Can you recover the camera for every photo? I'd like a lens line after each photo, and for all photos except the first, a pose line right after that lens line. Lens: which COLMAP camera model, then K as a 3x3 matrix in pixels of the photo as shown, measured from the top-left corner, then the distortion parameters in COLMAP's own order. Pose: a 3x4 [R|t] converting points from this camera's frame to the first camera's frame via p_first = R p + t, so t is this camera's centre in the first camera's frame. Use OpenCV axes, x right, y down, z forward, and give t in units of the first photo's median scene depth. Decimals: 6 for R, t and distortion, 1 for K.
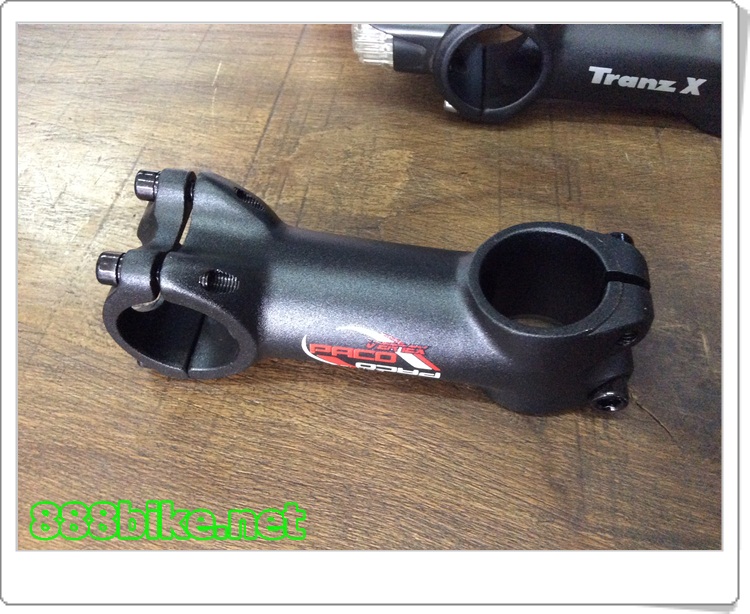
lens RADIAL K [[669.9, 0, 398.6], [0, 669.9, 308.4], [0, 0, 1]] dist [0.135493, -0.319595]
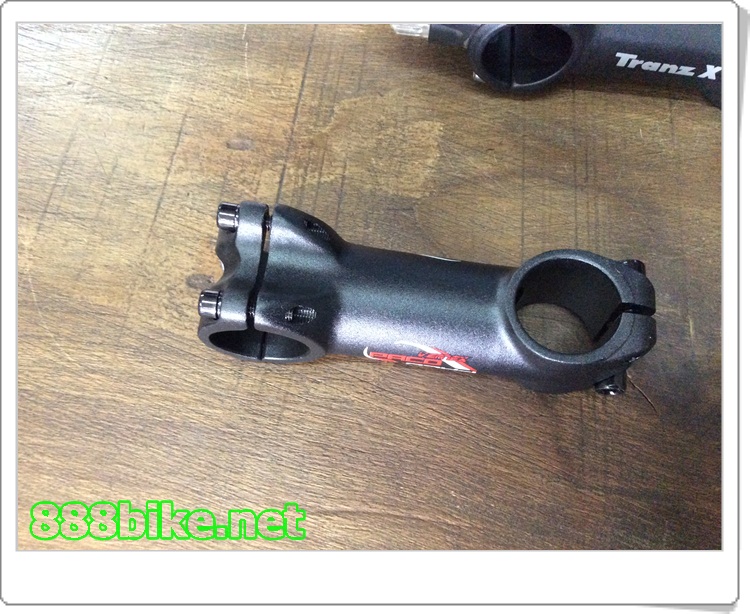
lens RADIAL K [[669.9, 0, 398.6], [0, 669.9, 308.4], [0, 0, 1]] dist [0.135493, -0.319595]
pose [[0.999000, 0.005248, 0.044397, -0.113617], [-0.017120, 0.962295, 0.271469, -0.291841], [-0.041298, -0.271958, 0.961423, -0.114331]]
